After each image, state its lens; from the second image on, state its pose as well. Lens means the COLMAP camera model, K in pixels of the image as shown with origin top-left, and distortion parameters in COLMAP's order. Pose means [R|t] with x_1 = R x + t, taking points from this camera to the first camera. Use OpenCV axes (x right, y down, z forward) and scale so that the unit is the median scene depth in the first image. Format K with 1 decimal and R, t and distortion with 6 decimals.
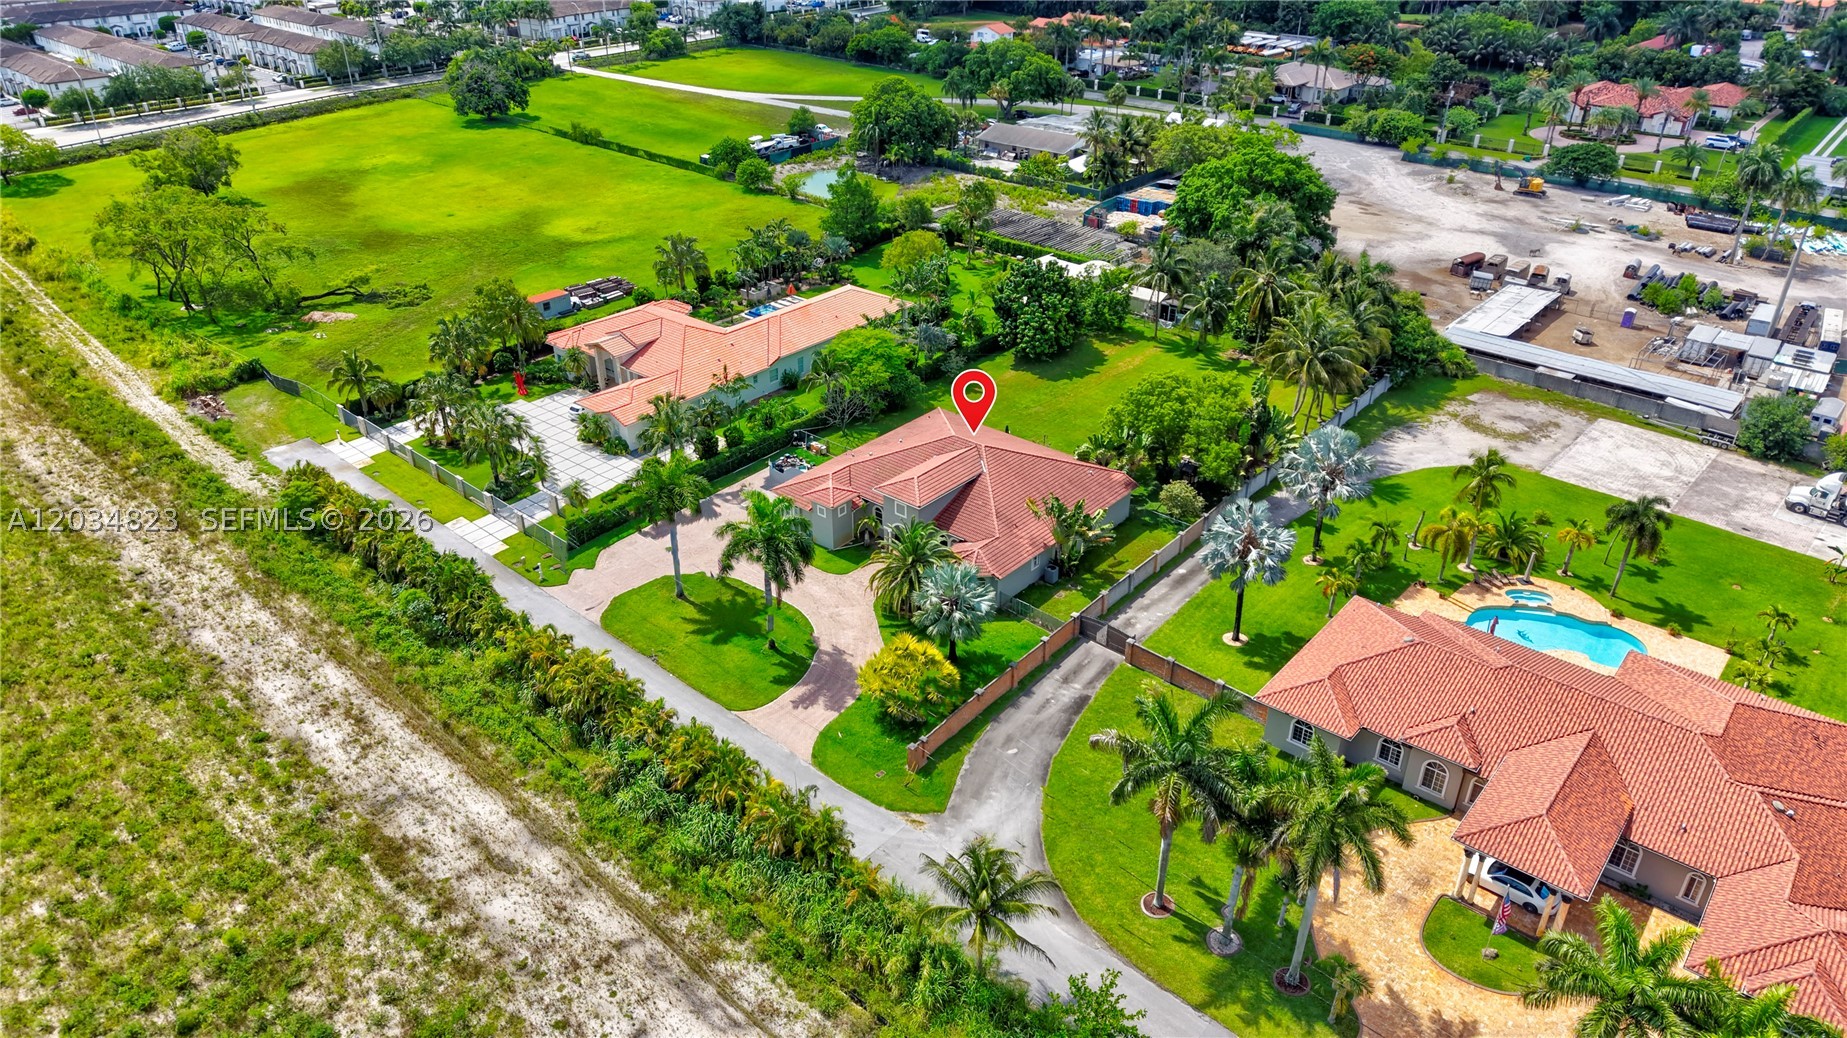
lens RADIAL K [[1231.8, 0, 919.8], [0, 1231.8, 524.7], [0, 0, 1]] dist [0.032768, -0.030538]
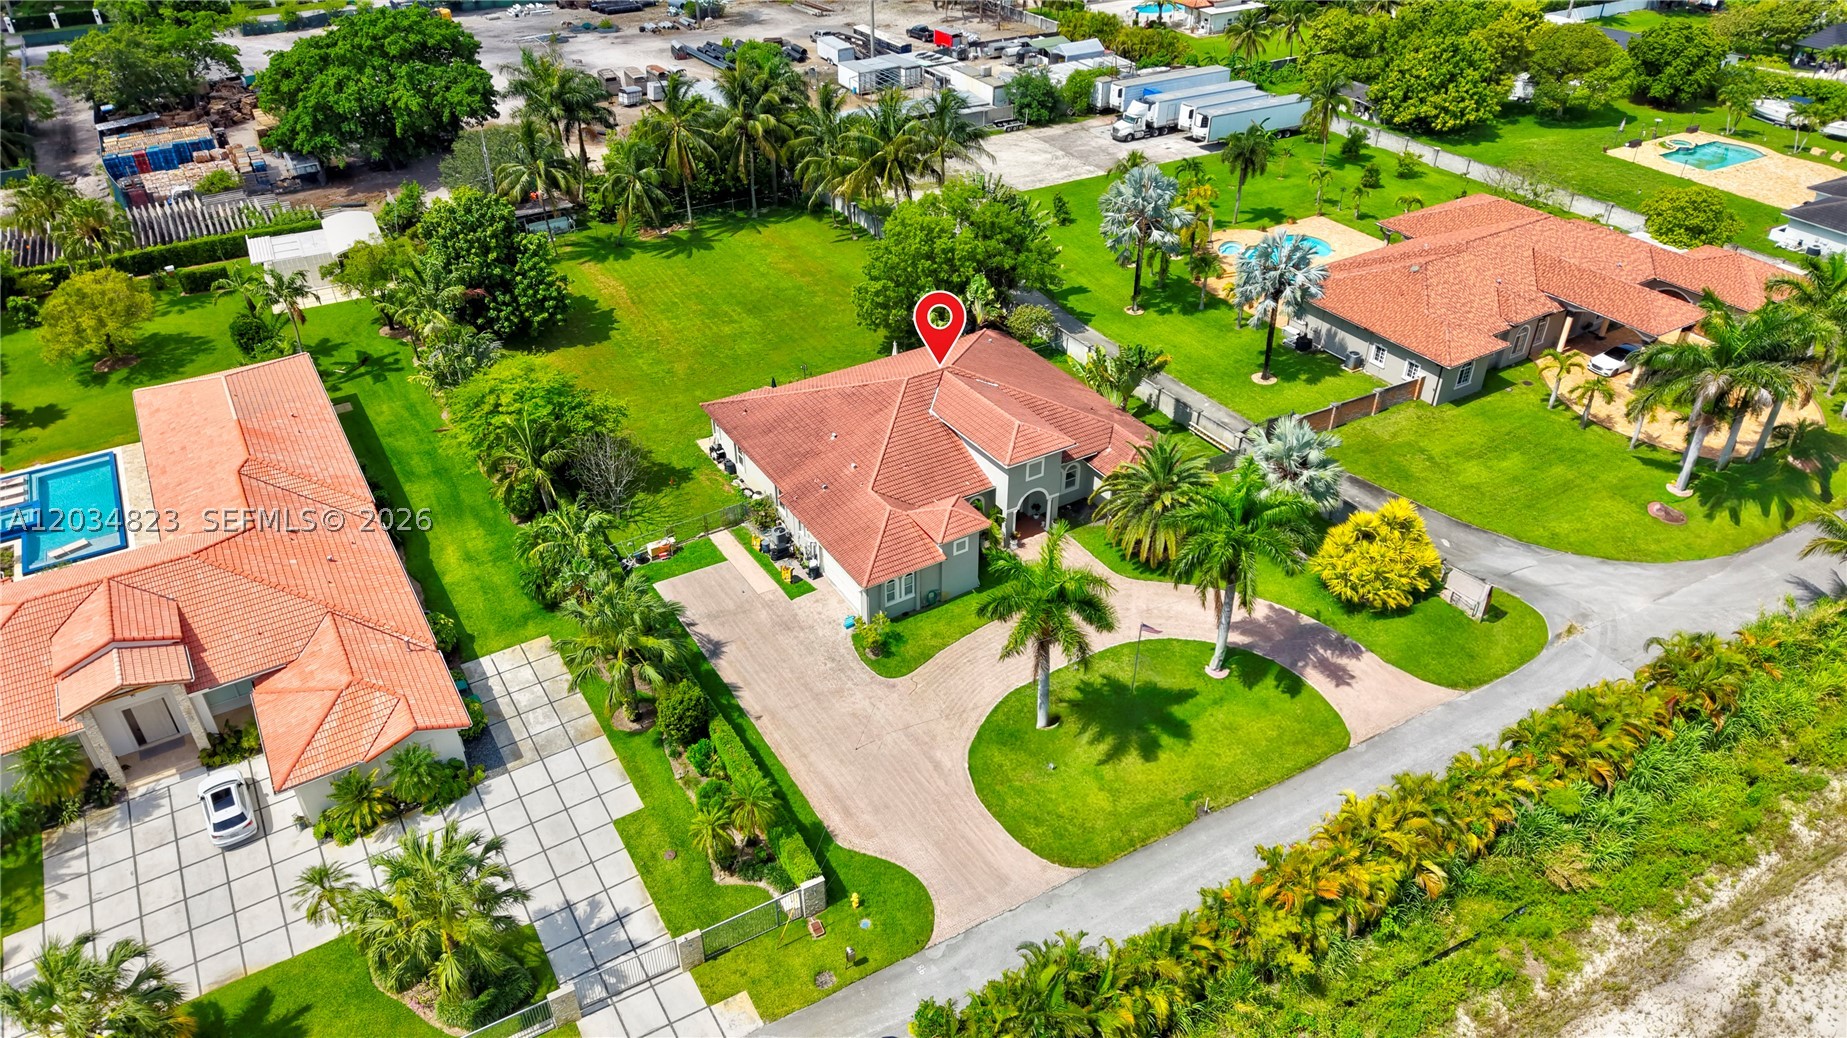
lens RADIAL K [[1235.2, 0, 920.8], [0, 1235.2, 520.7], [0, 0, 1]] dist [0.015867, -0.002218]
pose [[0.312375, -0.535536, 0.784617, -0.570307], [0.471084, 0.804565, 0.361602, -0.258816], [-0.824926, 0.256665, 0.503608, 0.641772]]
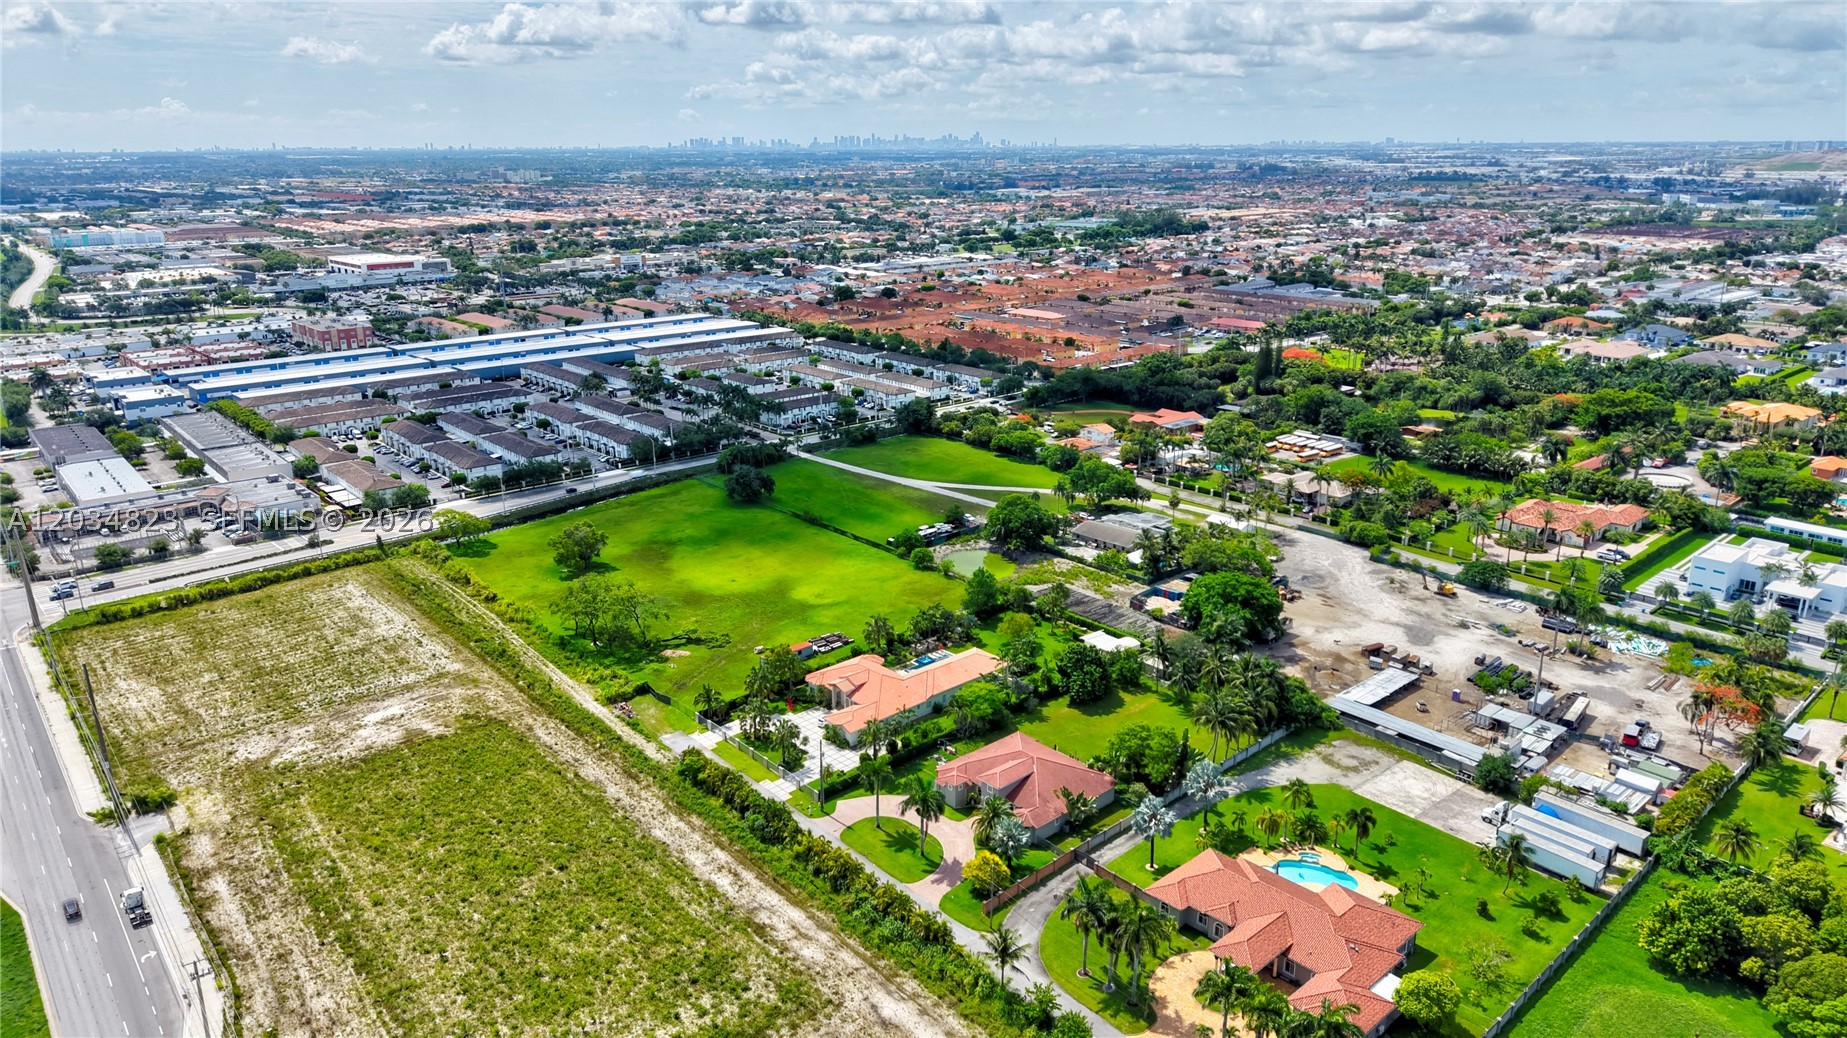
lens RADIAL K [[1232.9, 0, 920.6], [0, 1232.9, 510.7], [0, 0, 1]] dist [0.049959, -0.052715]
pose [[0.992220, 0.032721, -0.120120, 0.090278], [-0.058648, 0.973929, -0.219143, -0.006509], [0.109817, 0.224482, 0.968271, -0.960890]]
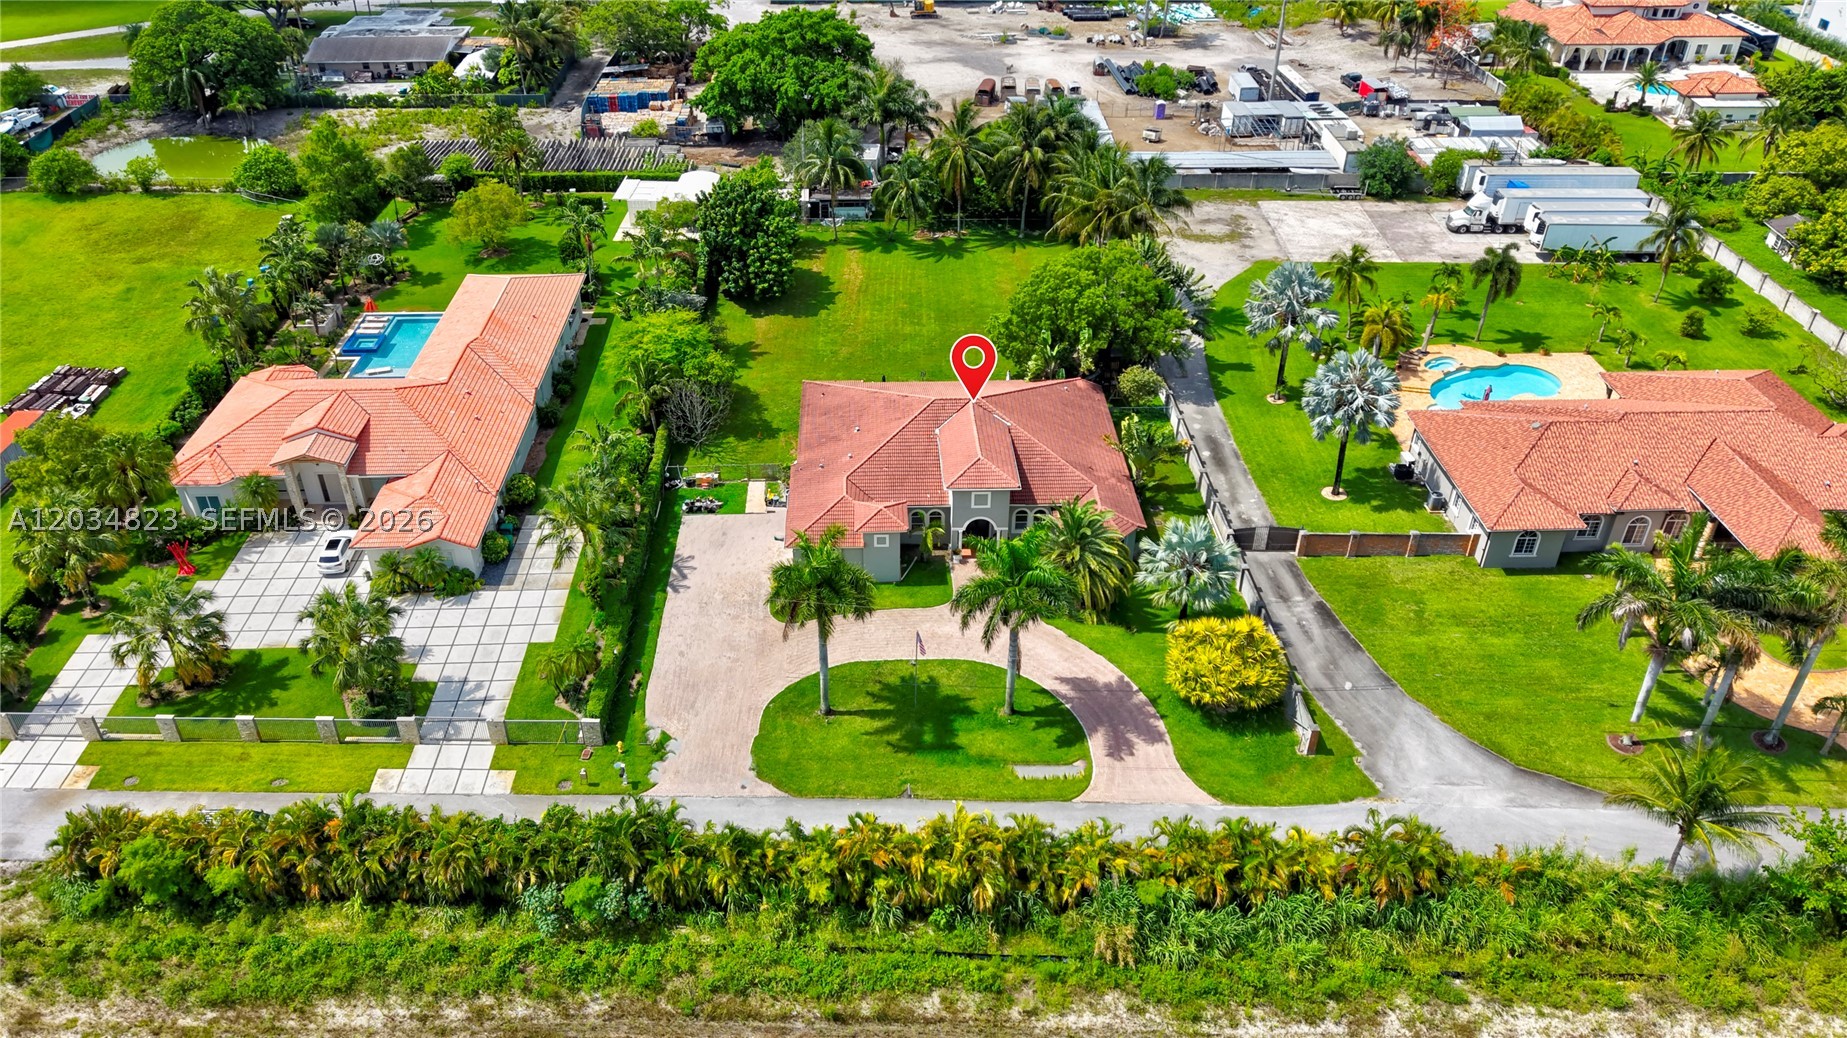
lens RADIAL K [[1331.4, 0, 877.4], [0, 1331.4, 516.2], [0, 0, 1]] dist [0.054180, -0.066245]
pose [[0.753769, -0.368314, 0.544221, -0.512782], [0.330685, 0.928265, 0.170210, -0.162806], [-0.567872, 0.051667, 0.821494, 0.281810]]
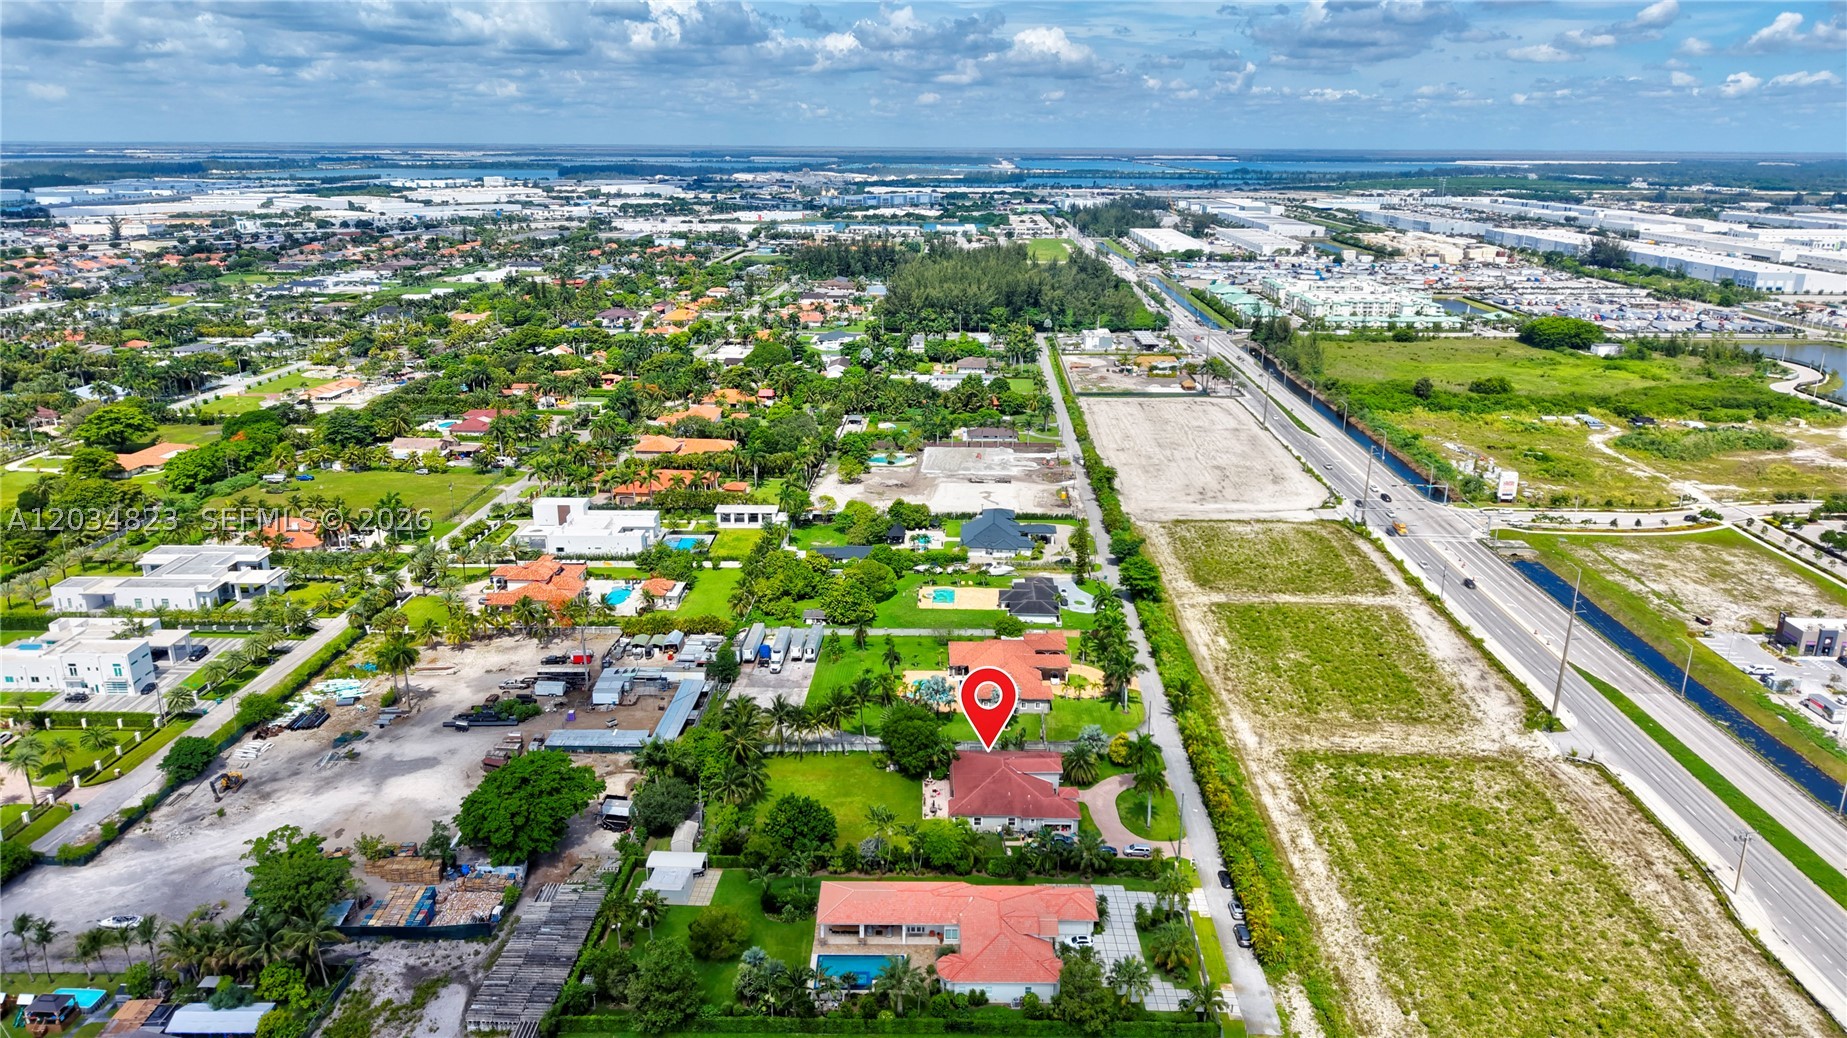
lens RADIAL K [[1231.8, 0, 919.8], [0, 1231.8, 524.7], [0, 0, 1]] dist [0.032768, -0.030538]
pose [[-0.646367, -0.230382, 0.727416, -1.287159], [0.372588, 0.736650, 0.564380, -1.588283], [-0.665874, 0.635823, -0.390308, 1.623988]]
